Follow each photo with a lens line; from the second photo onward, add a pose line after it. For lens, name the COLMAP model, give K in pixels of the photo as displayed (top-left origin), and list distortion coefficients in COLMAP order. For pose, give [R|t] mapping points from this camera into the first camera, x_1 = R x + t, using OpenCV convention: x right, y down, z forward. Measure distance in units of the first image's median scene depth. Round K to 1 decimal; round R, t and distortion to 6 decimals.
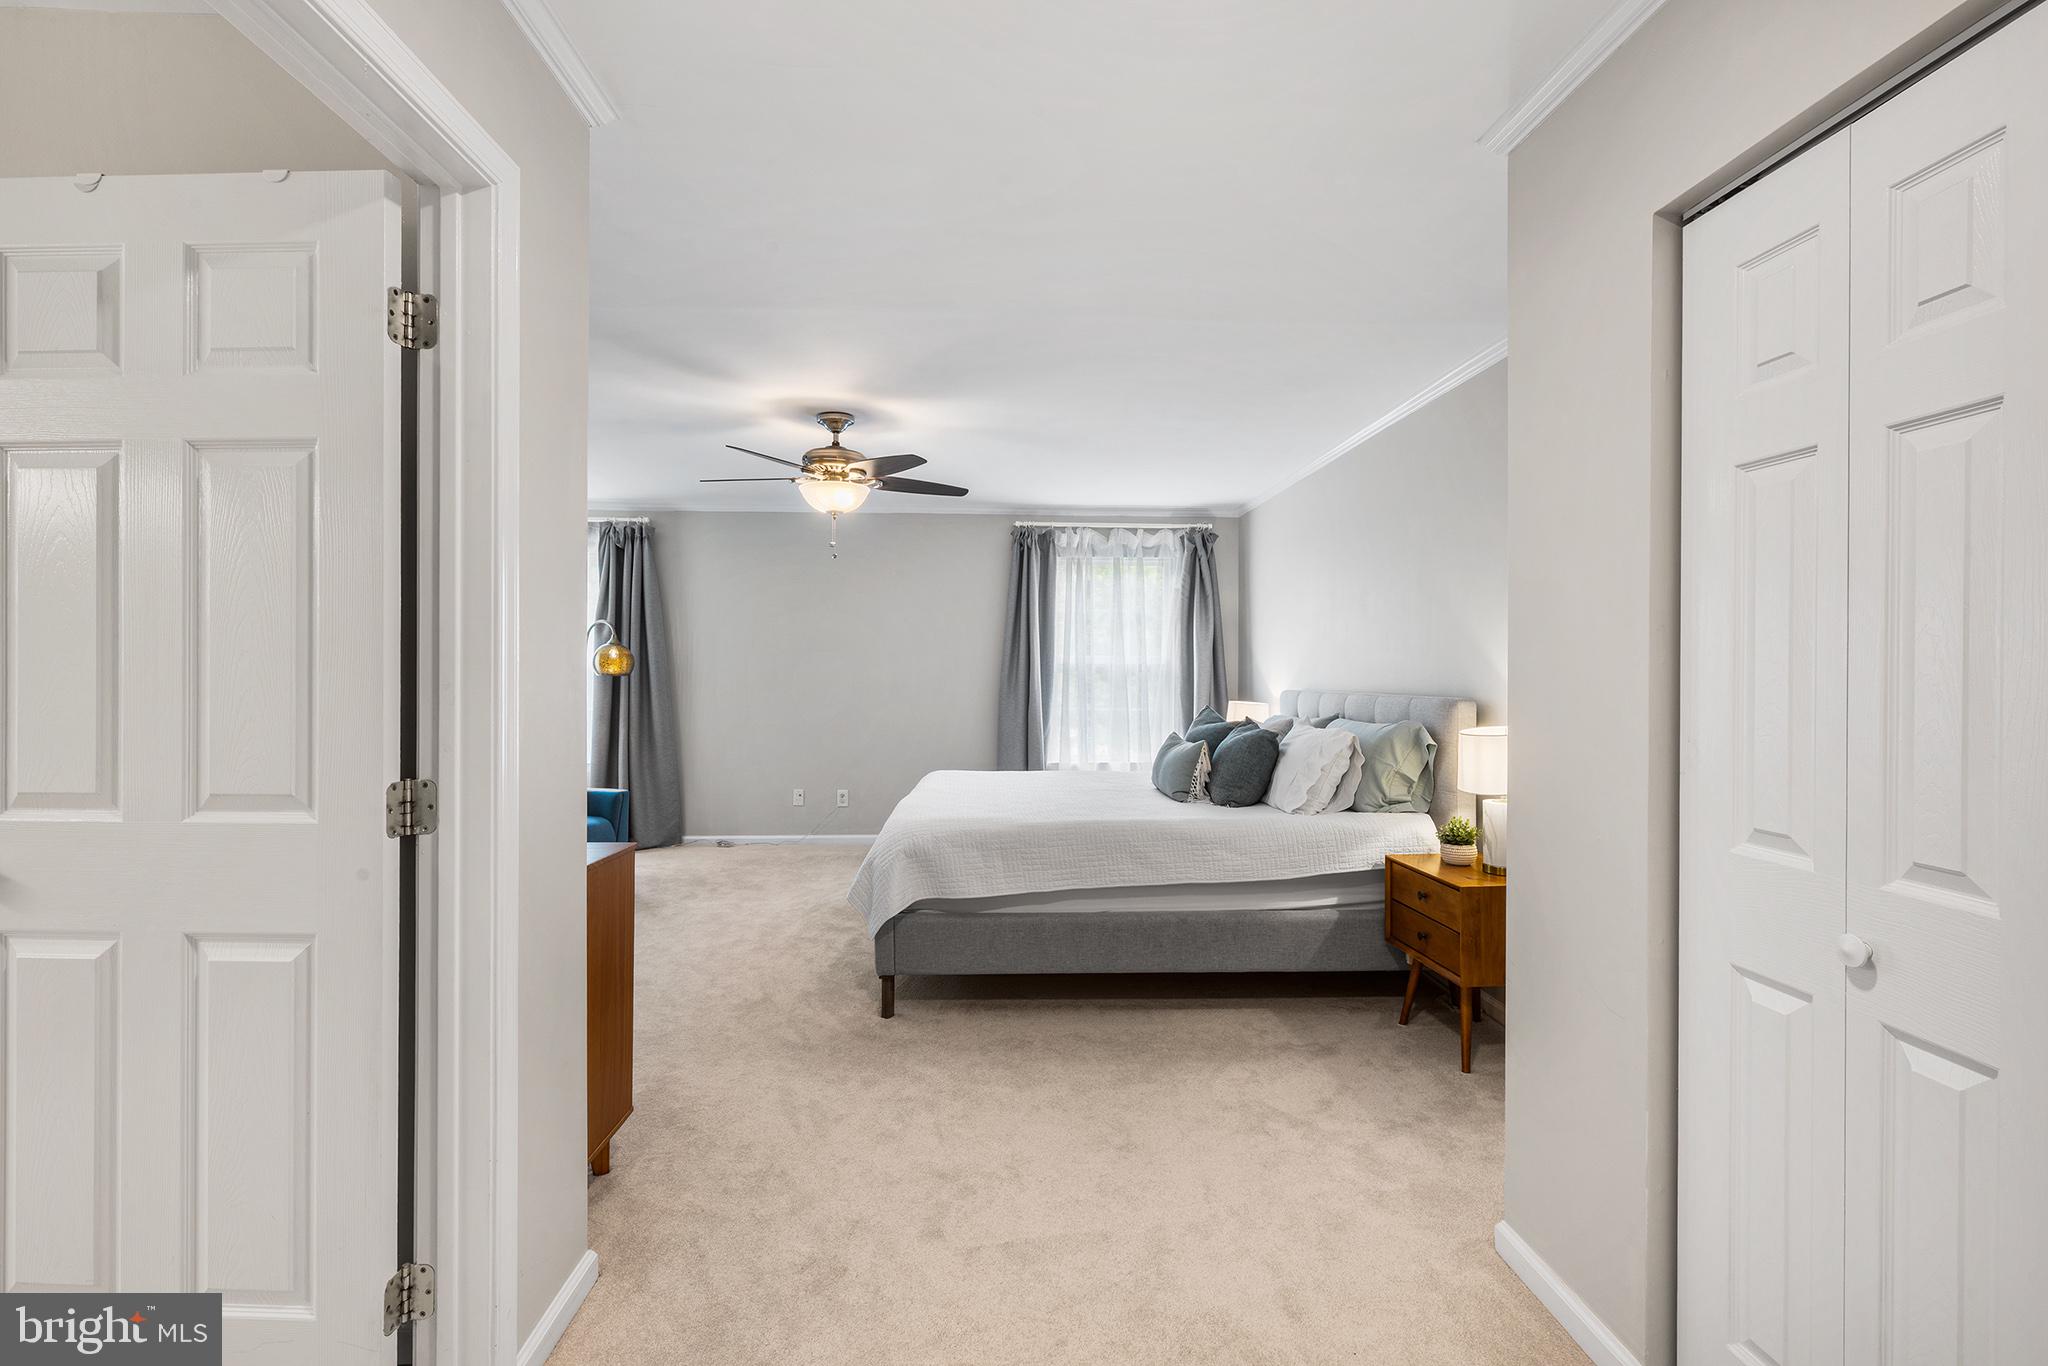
lens RADIAL K [[932.5, 0, 1025.2], [0, 932.5, 671.5], [0, 0, 1]] dist [0.003744, 0.000235]
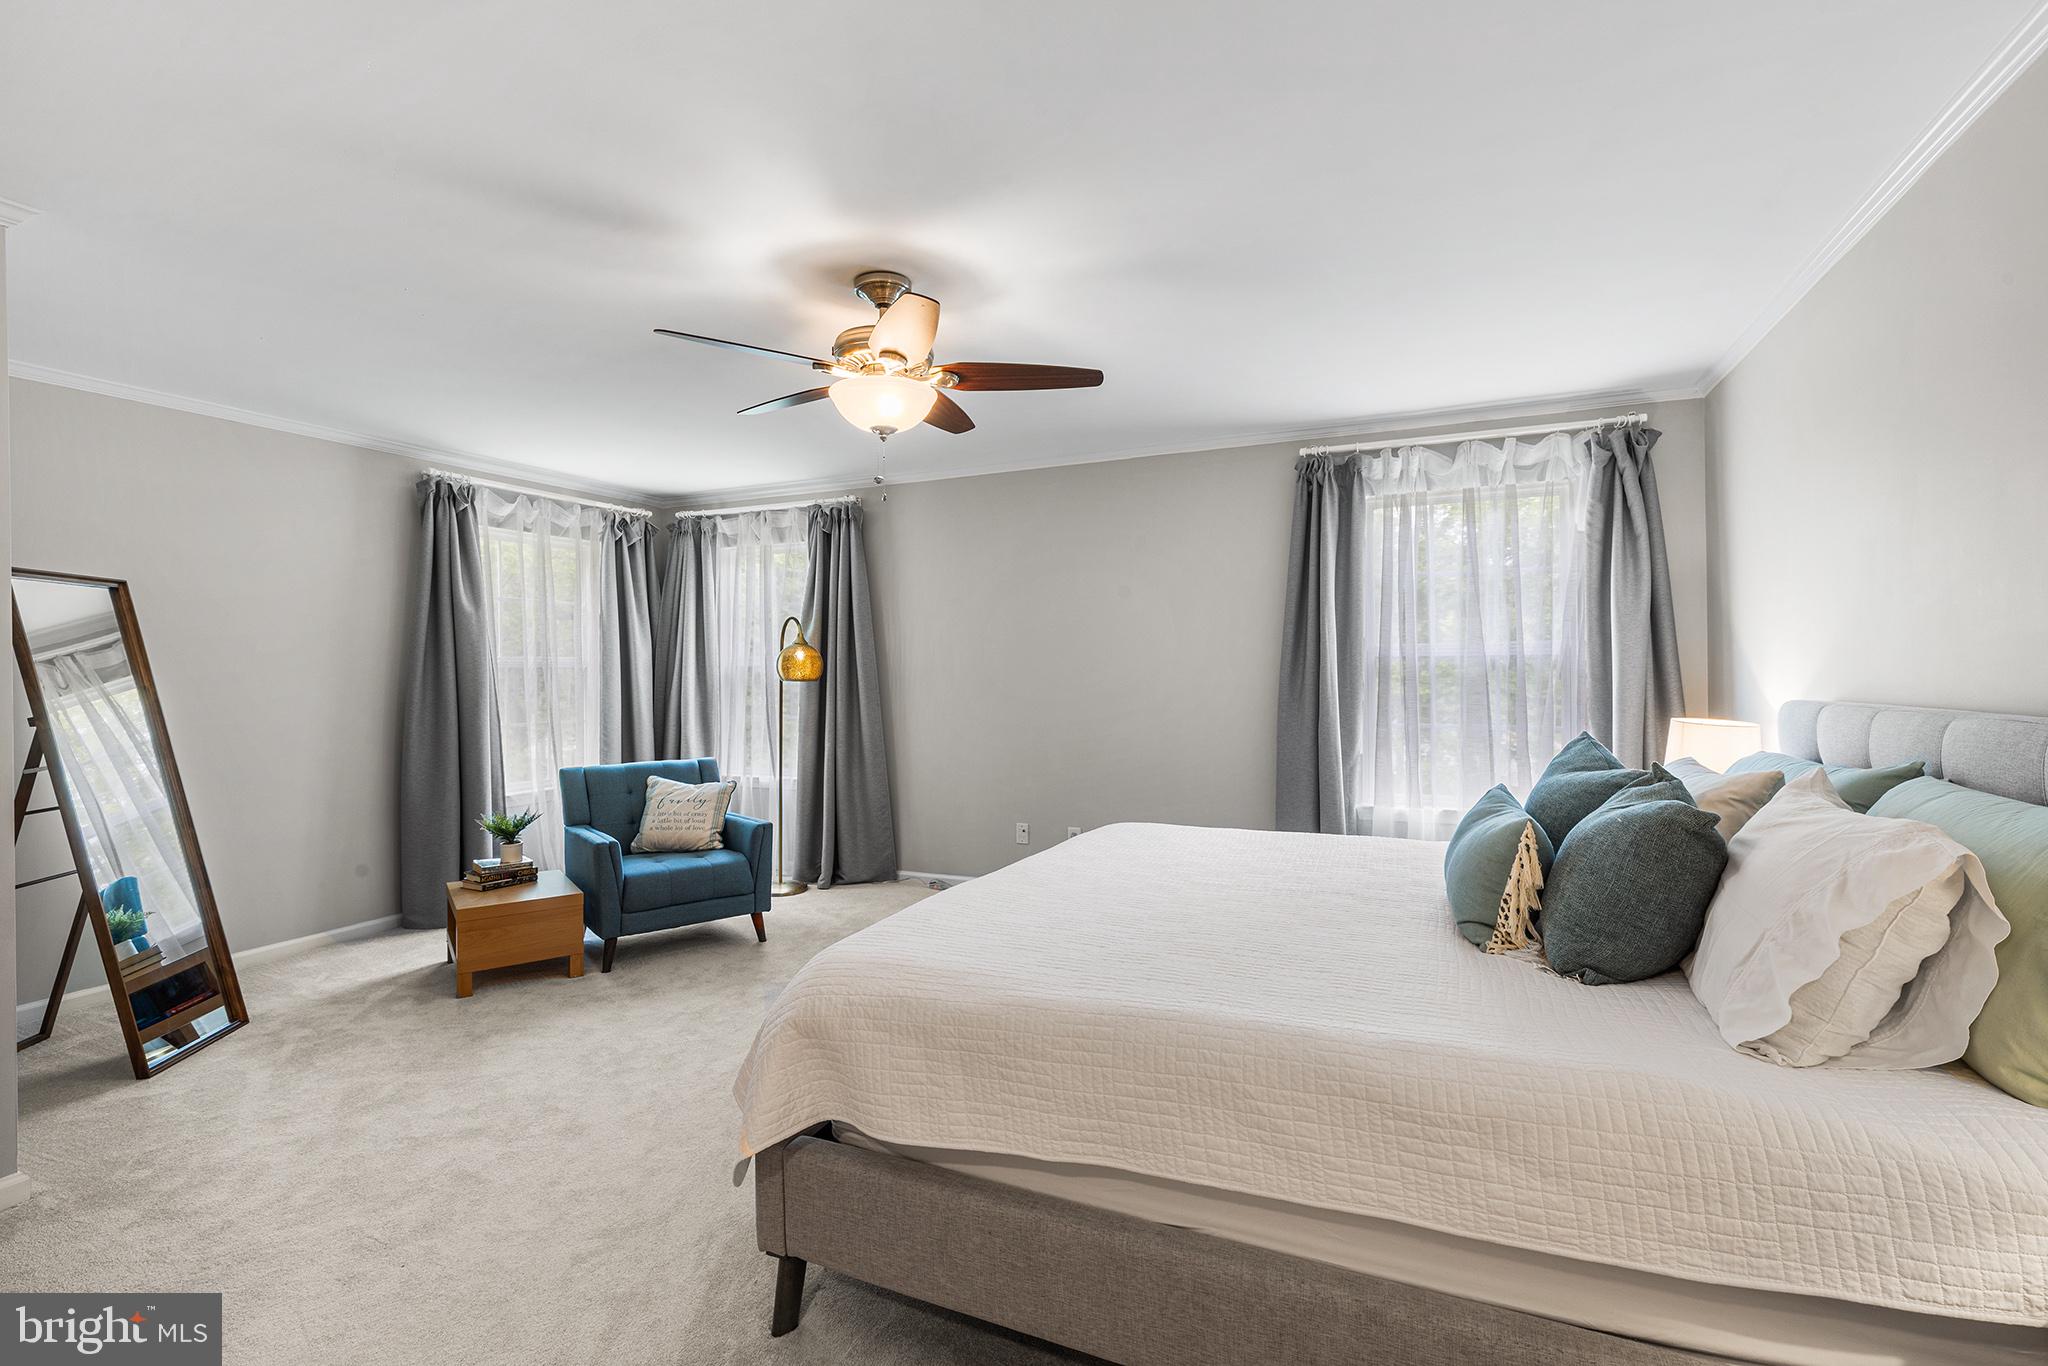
lens RADIAL K [[925.1, 0, 1025.1], [0, 925.1, 667.5], [0, 0, 1]] dist [0.001639, -0.000464]
pose [[0.892356, -0.014211, -0.451109, 0.115498], [0.012898, 0.999899, -0.005985, -0.000058], [0.451148, -0.000478, 0.892449, 0.314470]]
